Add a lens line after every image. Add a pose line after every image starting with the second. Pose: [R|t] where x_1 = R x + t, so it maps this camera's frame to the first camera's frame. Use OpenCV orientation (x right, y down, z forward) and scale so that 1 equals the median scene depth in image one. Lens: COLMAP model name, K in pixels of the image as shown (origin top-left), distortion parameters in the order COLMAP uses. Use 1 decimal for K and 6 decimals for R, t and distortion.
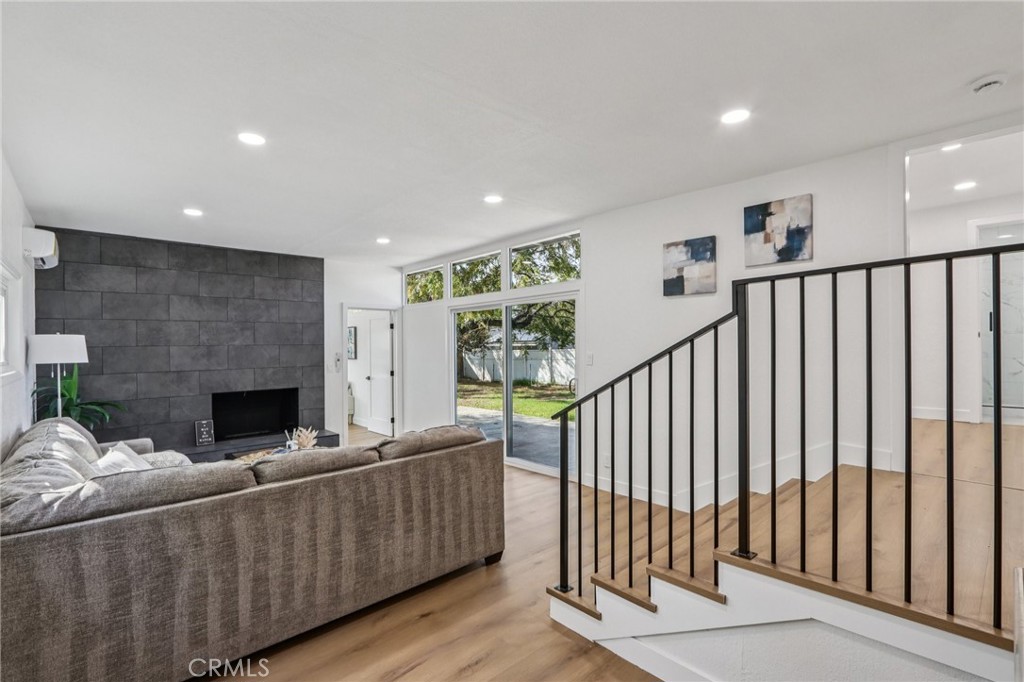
lens RADIAL K [[471.6, 0, 501.5], [0, 471.6, 345.6], [0, 0, 1]] dist [-0.016793, 0.002494]
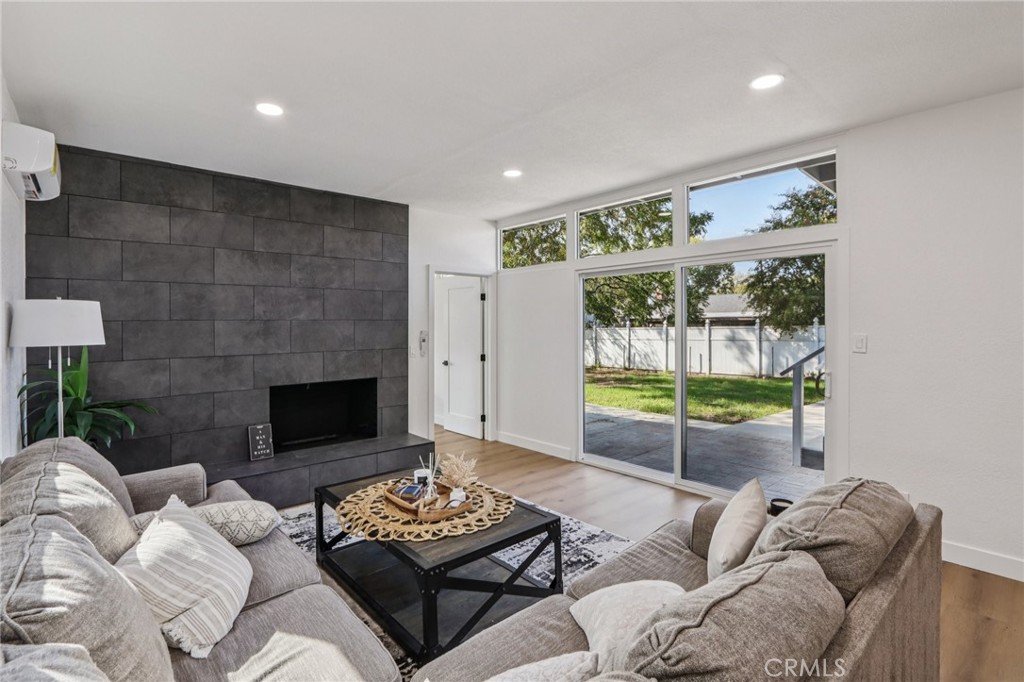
lens RADIAL K [[471.6, 0, 484.9], [0, 471.6, 324.1], [0, 0, 1]] dist [-0.016793, 0.002494]
pose [[0.999746, 0.005547, -0.021863, -0.275343], [-0.005539, 0.999985, 0.000416, 0.004078], [0.021865, -0.000295, 0.999761, 0.290230]]
